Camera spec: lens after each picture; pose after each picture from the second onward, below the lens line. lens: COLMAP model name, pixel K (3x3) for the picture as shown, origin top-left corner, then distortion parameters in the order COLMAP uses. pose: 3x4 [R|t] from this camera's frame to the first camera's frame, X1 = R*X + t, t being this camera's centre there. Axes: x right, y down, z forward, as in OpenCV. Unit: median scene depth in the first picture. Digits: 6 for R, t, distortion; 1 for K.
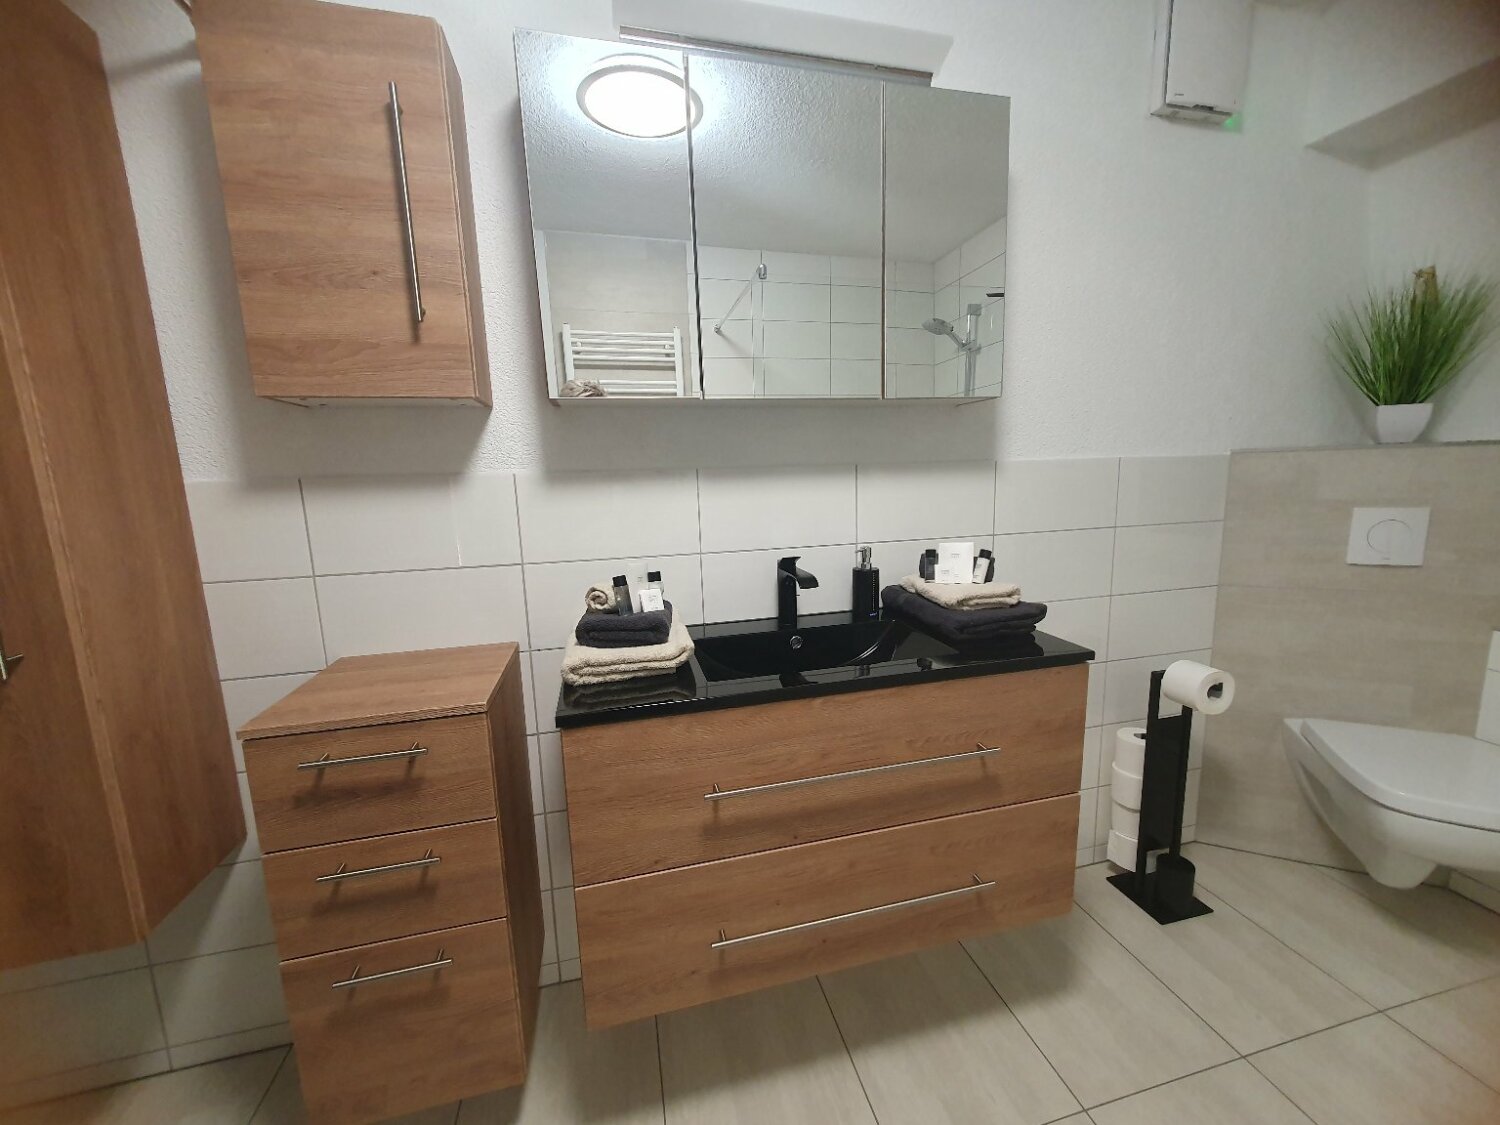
lens RADIAL K [[585.9, 0, 757.0], [0, 585.9, 570.6], [0, 0, 1]] dist [0.005415, -0.000409]
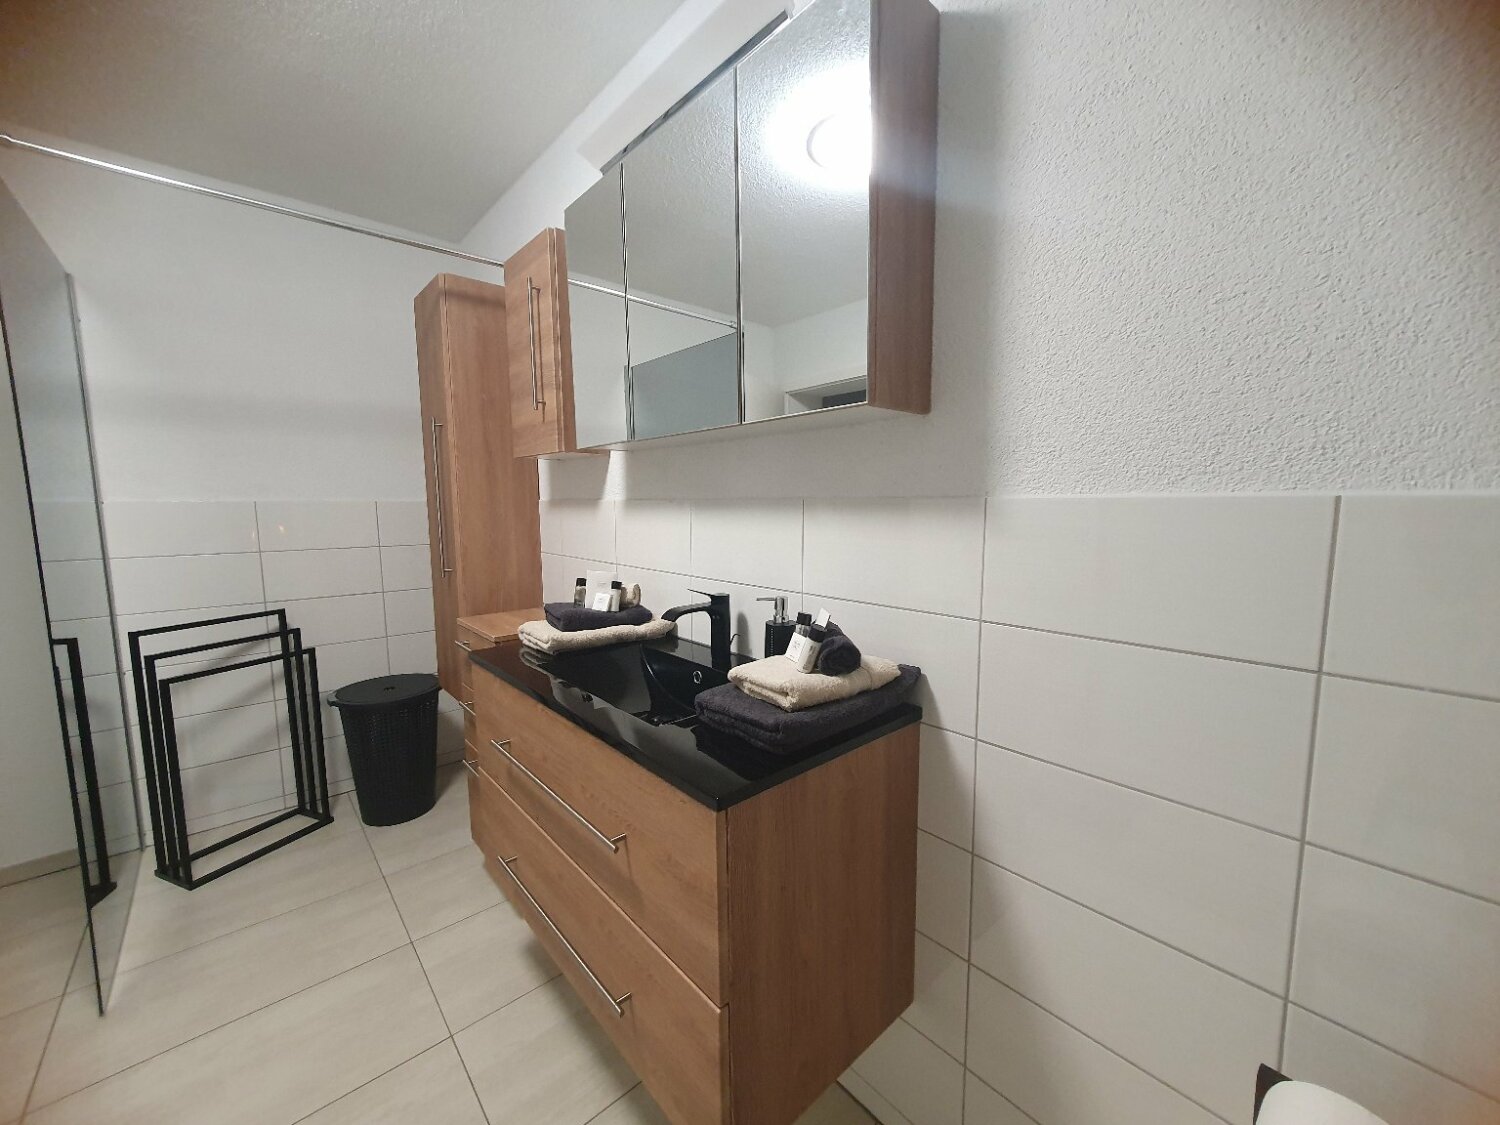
lens RADIAL K [[585.9, 0, 748.4], [0, 585.9, 564.4], [0, 0, 1]] dist [0.005415, -0.000409]
pose [[0.451136, 0.120047, -0.884344, 0.852769], [-0.155259, 0.986359, 0.054693, -0.117142], [0.878846, 0.112628, 0.463621, 0.534491]]
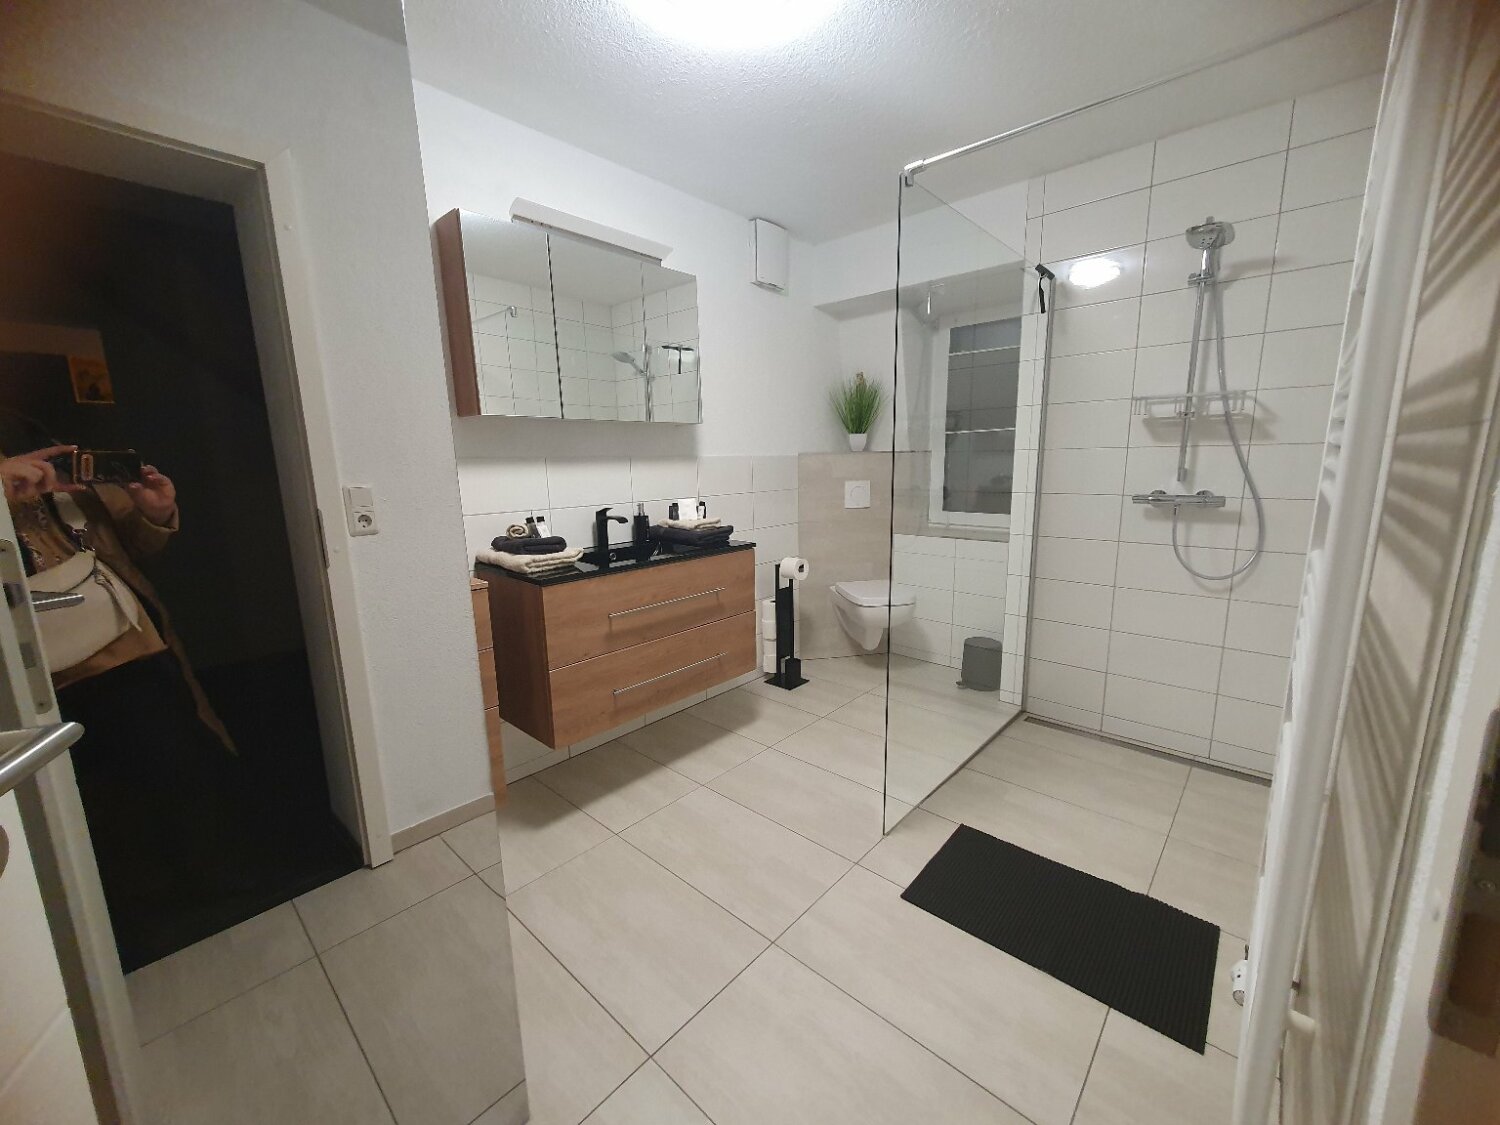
lens RADIAL K [[585.9, 0, 756.8], [0, 585.9, 563.7], [0, 0, 1]] dist [0.005415, -0.000409]
pose [[0.828616, -0.084144, 0.553457, -0.496637], [0.084978, 0.996089, 0.024212, 0.123589], [-0.553330, 0.026969, 0.832525, -0.640513]]
